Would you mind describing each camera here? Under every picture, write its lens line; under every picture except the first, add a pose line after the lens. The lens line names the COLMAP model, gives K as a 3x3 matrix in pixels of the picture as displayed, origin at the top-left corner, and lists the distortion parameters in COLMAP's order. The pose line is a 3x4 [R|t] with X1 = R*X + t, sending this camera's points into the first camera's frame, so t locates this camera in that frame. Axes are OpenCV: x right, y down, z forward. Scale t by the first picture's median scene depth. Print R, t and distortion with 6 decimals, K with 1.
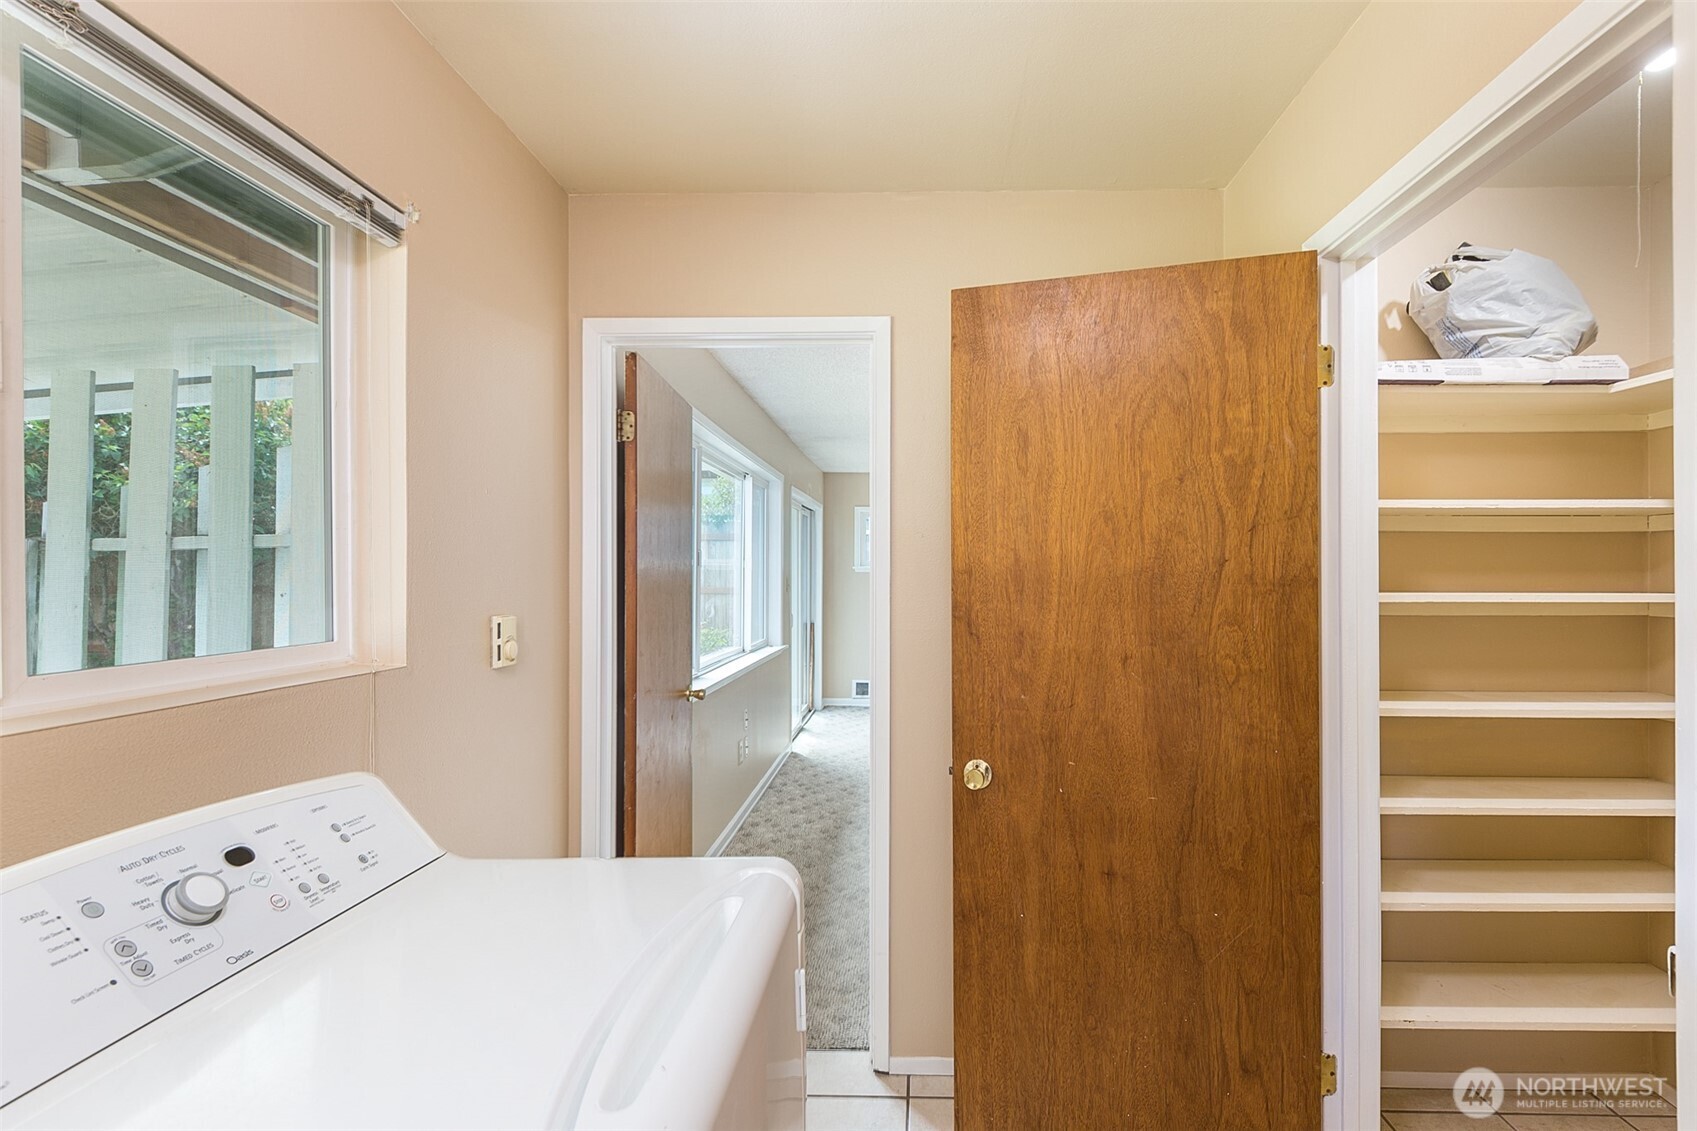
lens RADIAL K [[783.1, 0, 930.6], [0, 783.1, 572.9], [0, 0, 1]] dist [0.001170, -0.017950]
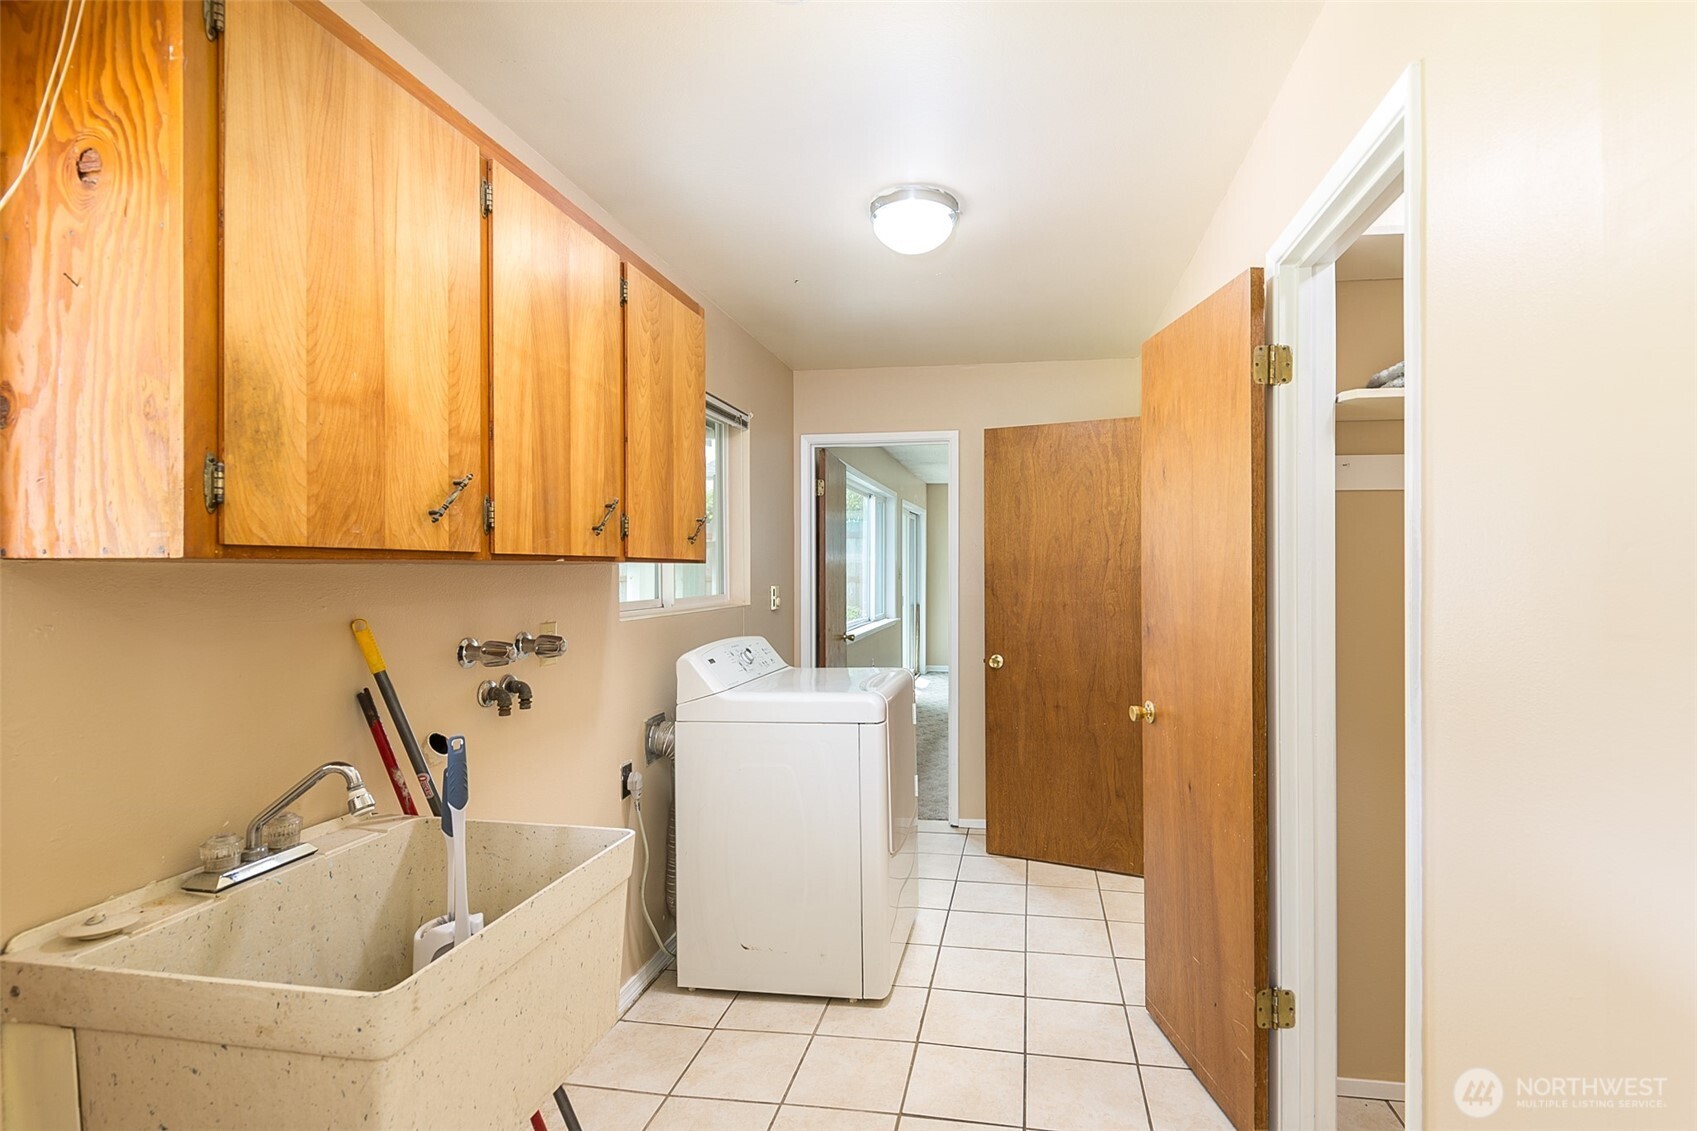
lens RADIAL K [[780.1, 0, 845.5], [0, 780.1, 578.2], [0, 0, 1]] dist [0.026100, -0.017840]
pose [[0.970726, 0.001321, -0.240187, 0.130420], [0.003106, 0.999832, 0.018055, -0.003095], [0.240171, -0.018273, 0.970559, -0.863555]]
